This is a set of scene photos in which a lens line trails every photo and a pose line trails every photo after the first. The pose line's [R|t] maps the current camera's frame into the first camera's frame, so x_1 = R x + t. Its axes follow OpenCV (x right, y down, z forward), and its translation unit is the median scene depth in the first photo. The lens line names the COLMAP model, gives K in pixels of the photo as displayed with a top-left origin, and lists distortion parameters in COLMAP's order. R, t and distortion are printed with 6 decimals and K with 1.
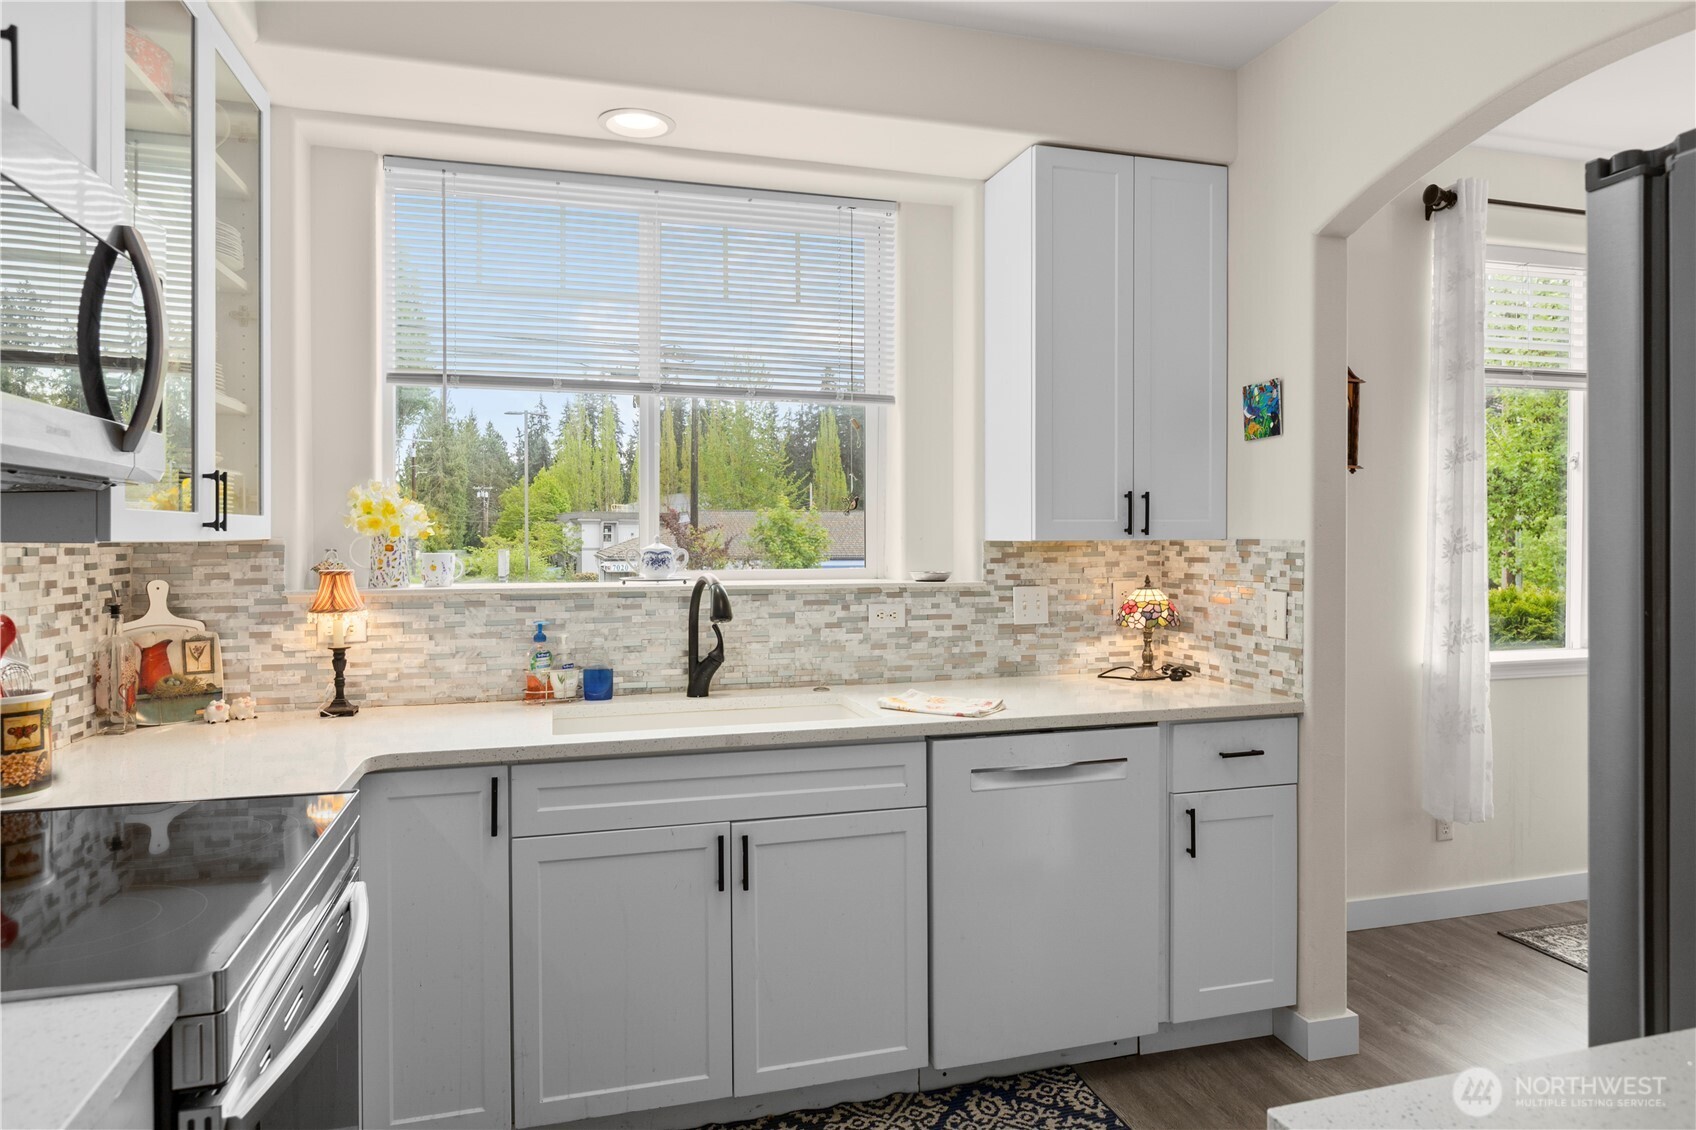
lens RADIAL K [[1024.6, 0, 857.1], [0, 1024.6, 559.1], [0, 0, 1]] dist [-0.005188, -0.001294]
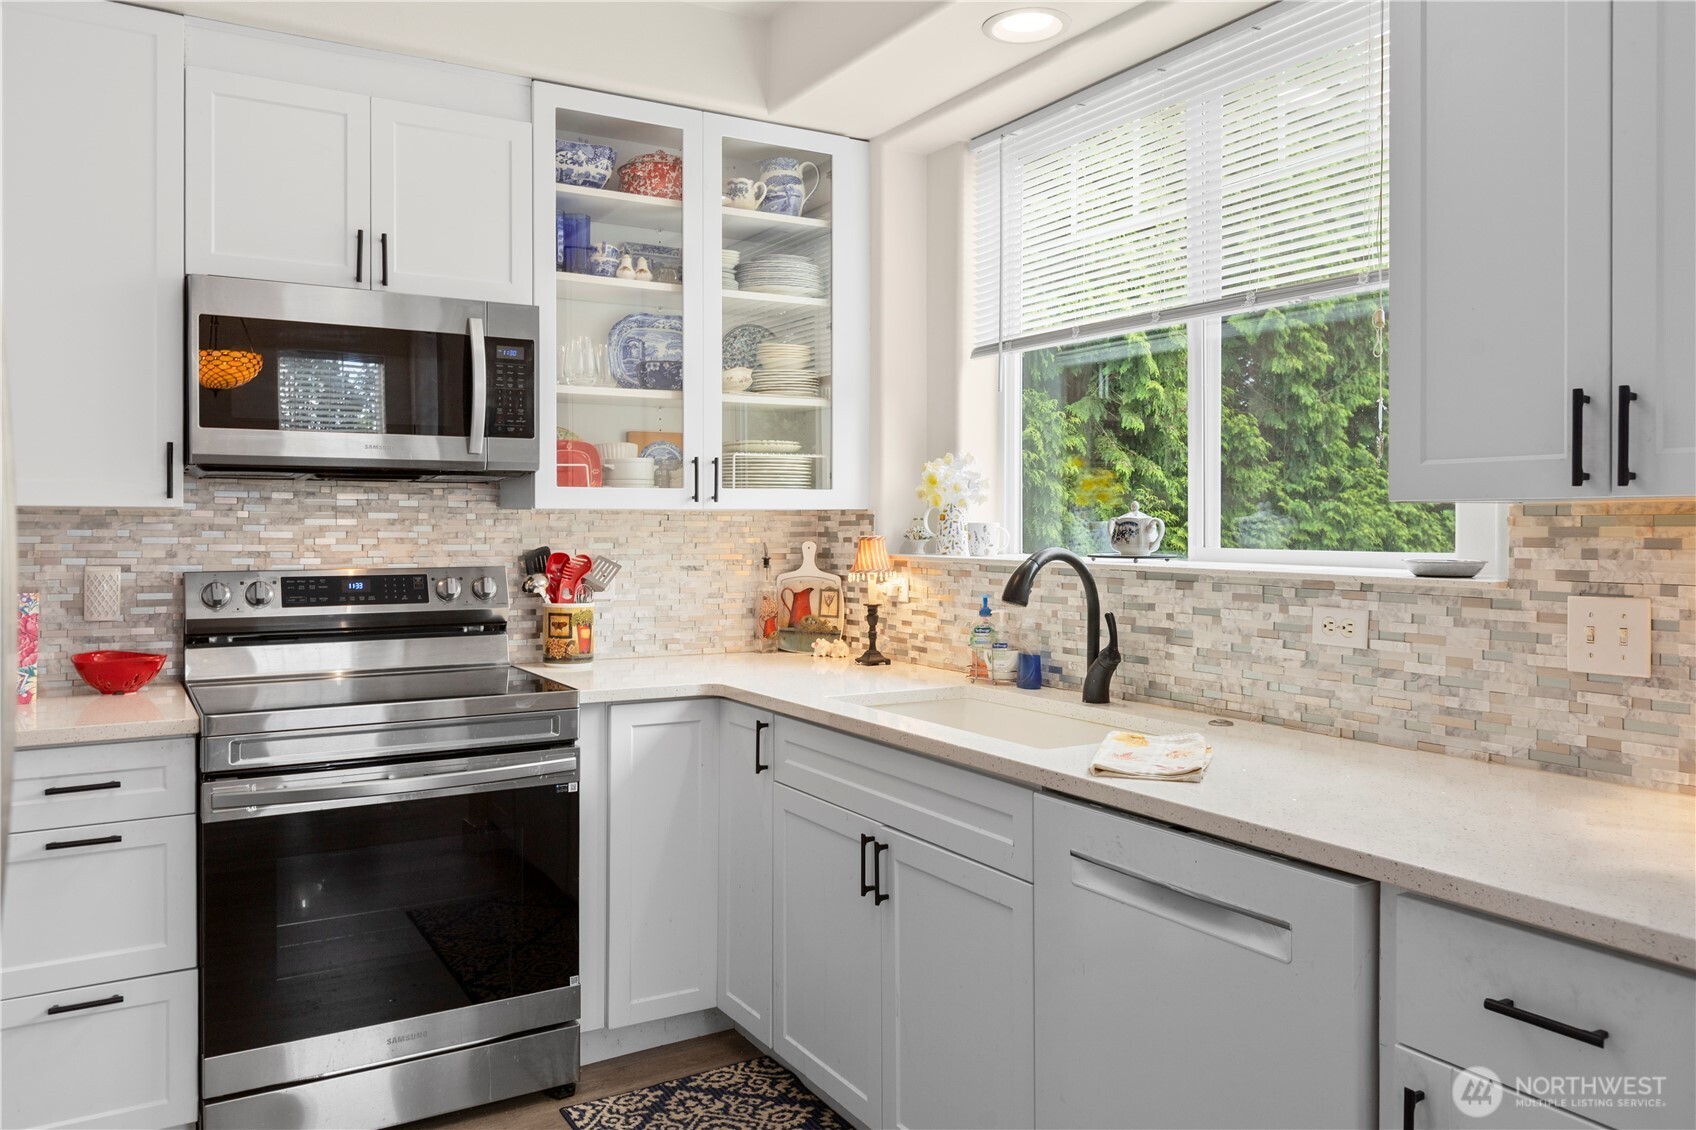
lens RADIAL K [[1226.8, 0, 851.7], [0, 1226.8, 540.7], [0, 0, 1]] dist [0.008195, -0.008632]
pose [[0.253994, 0.016696, -0.967062, 0.683486], [-0.019746, 0.999732, 0.012074, -0.000054], [0.967004, 0.016029, 0.254256, 0.539634]]
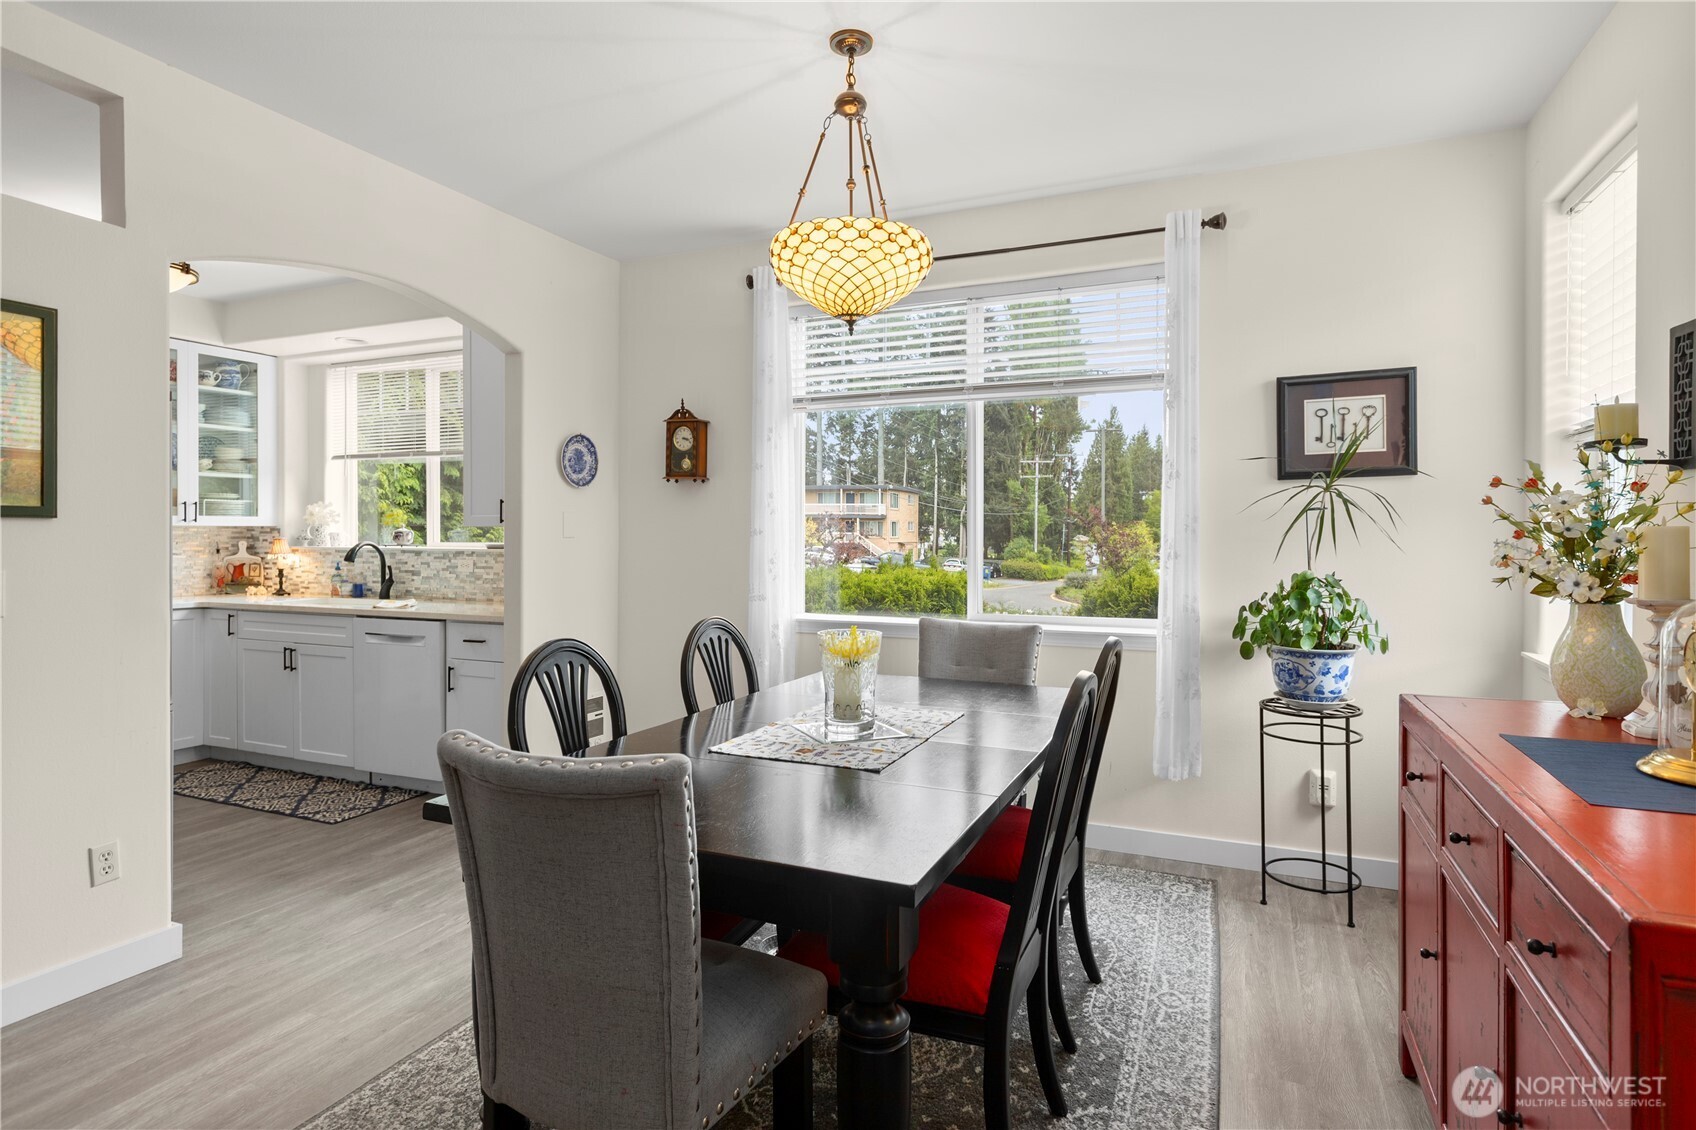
lens RADIAL K [[899.7, 0, 845.0], [0, 899.7, 546.1], [0, 0, 1]] dist [0.002768, -0.000462]
pose [[0.762361, 0.010775, -0.647062, 1.702648], [-0.016979, 0.999850, -0.003355, 0.012405], [0.646929, 0.013544, 0.762430, 0.175825]]
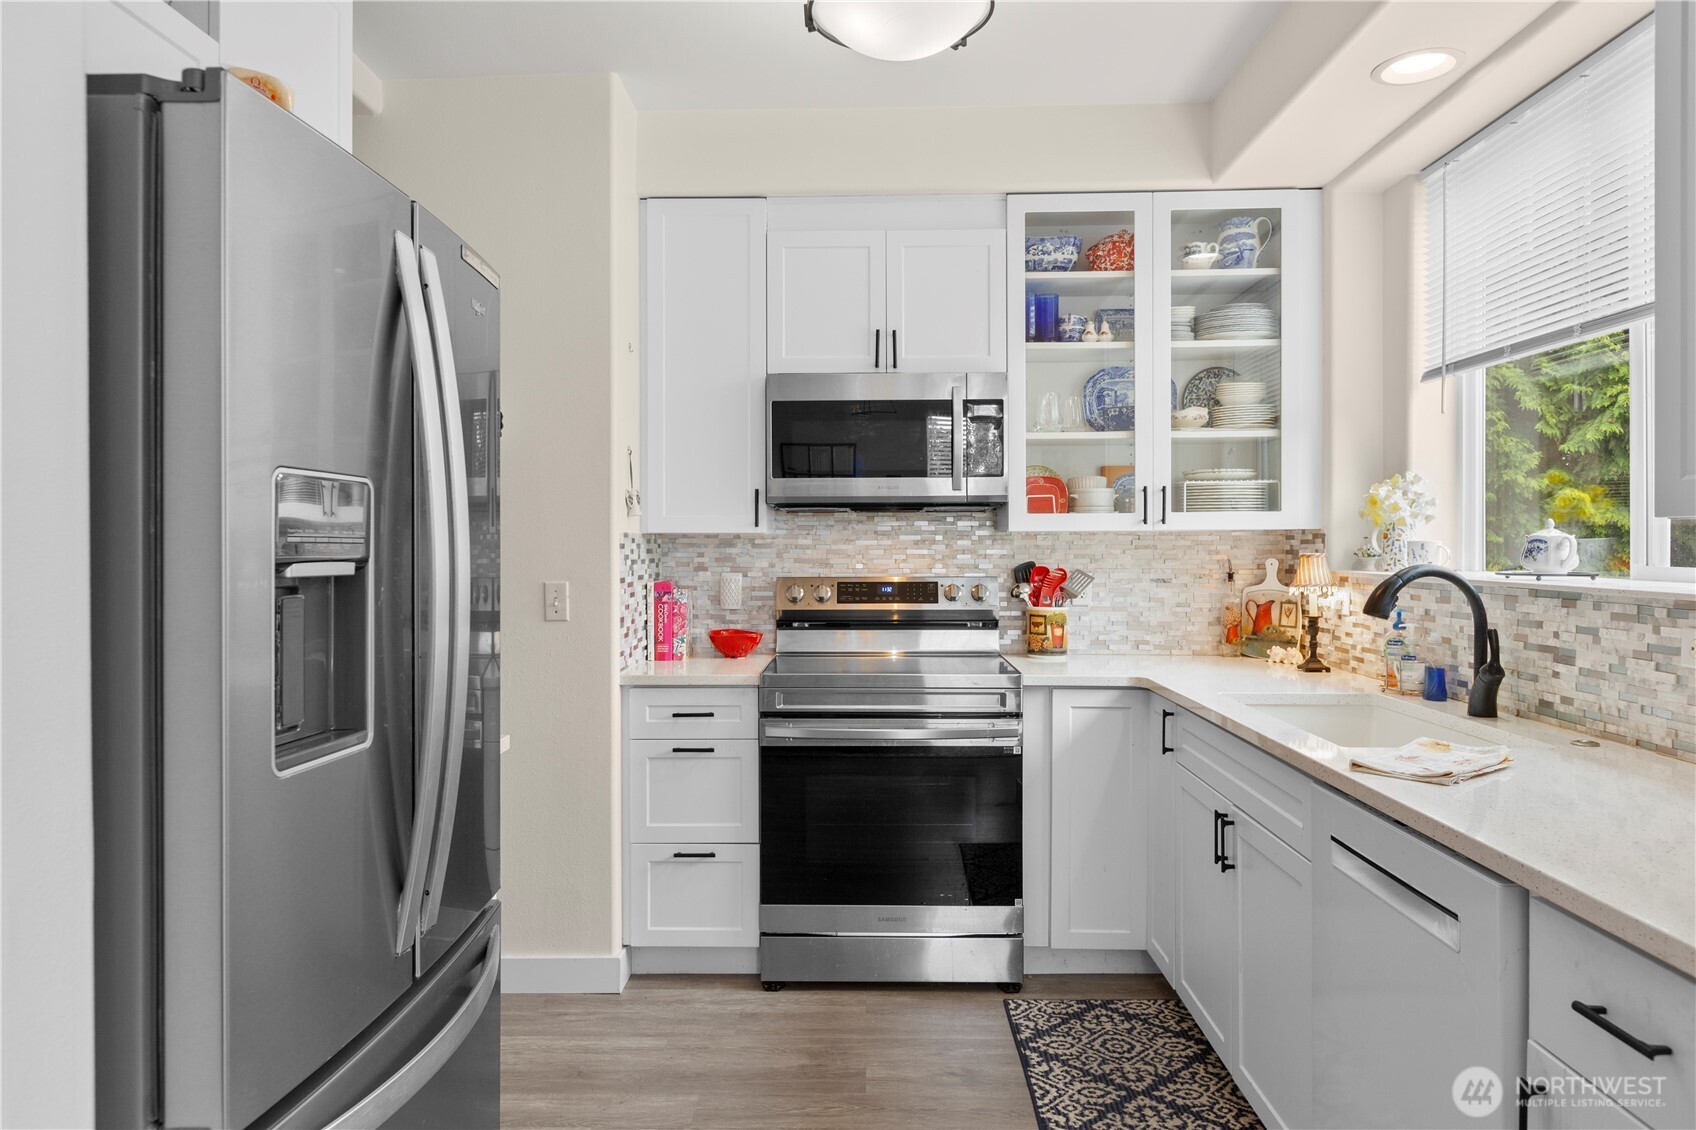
lens RADIAL K [[1091.2, 0, 851.7], [0, 1091.2, 561.4], [0, 0, 1]] dist [0.004578, -0.009023]
pose [[-0.302054, 0.019867, -0.953084, 0.781566], [-0.014102, 0.999580, 0.025306, -0.004292], [0.953186, 0.021084, -0.301647, 0.739385]]
